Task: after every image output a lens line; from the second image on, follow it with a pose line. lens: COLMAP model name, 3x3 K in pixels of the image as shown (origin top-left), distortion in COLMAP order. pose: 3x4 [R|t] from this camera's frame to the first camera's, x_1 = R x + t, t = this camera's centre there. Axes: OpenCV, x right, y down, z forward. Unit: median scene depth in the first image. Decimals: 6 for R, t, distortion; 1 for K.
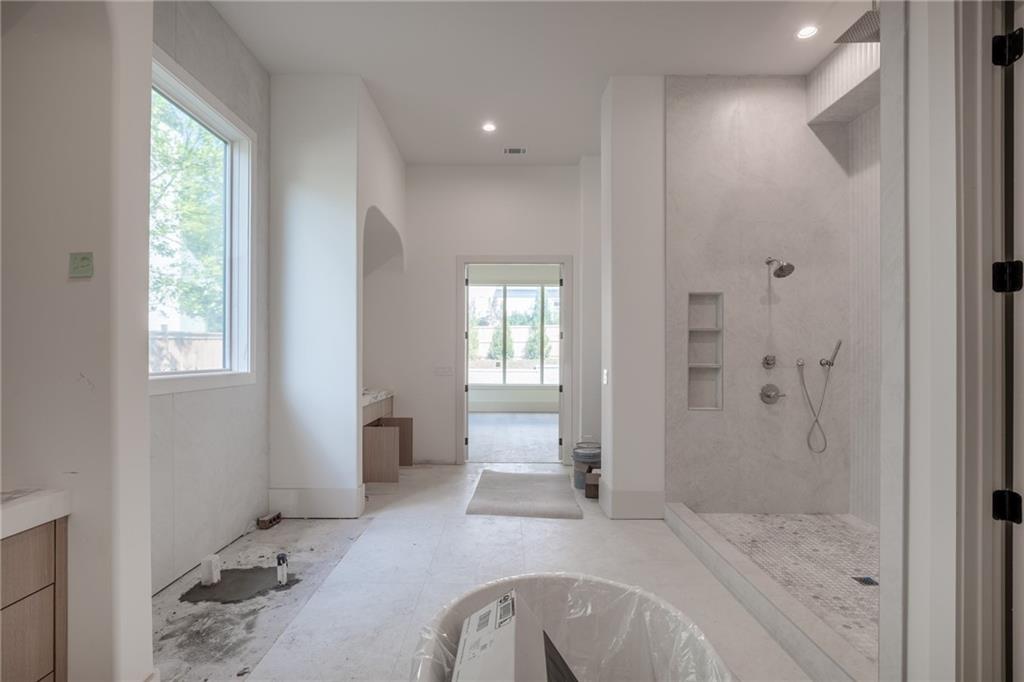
lens RADIAL K [[533.7, 0, 510.7], [0, 533.7, 346.0], [0, 0, 1]] dist [0.000745, 0.000040]
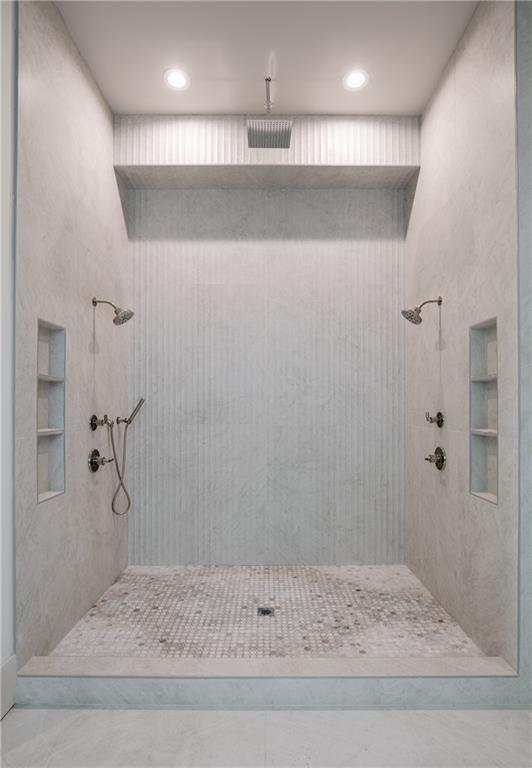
lens RADIAL K [[399.4, 0, 263.7], [0, 399.4, 403.8], [0, 0, 1]] dist [-0.021455, -0.000325]
pose [[0.018458, 0.003794, 0.999822, -0.140888], [-0.007053, 0.999968, -0.003664, 0.001223], [-0.999805, -0.006984, 0.018484, 0.776104]]
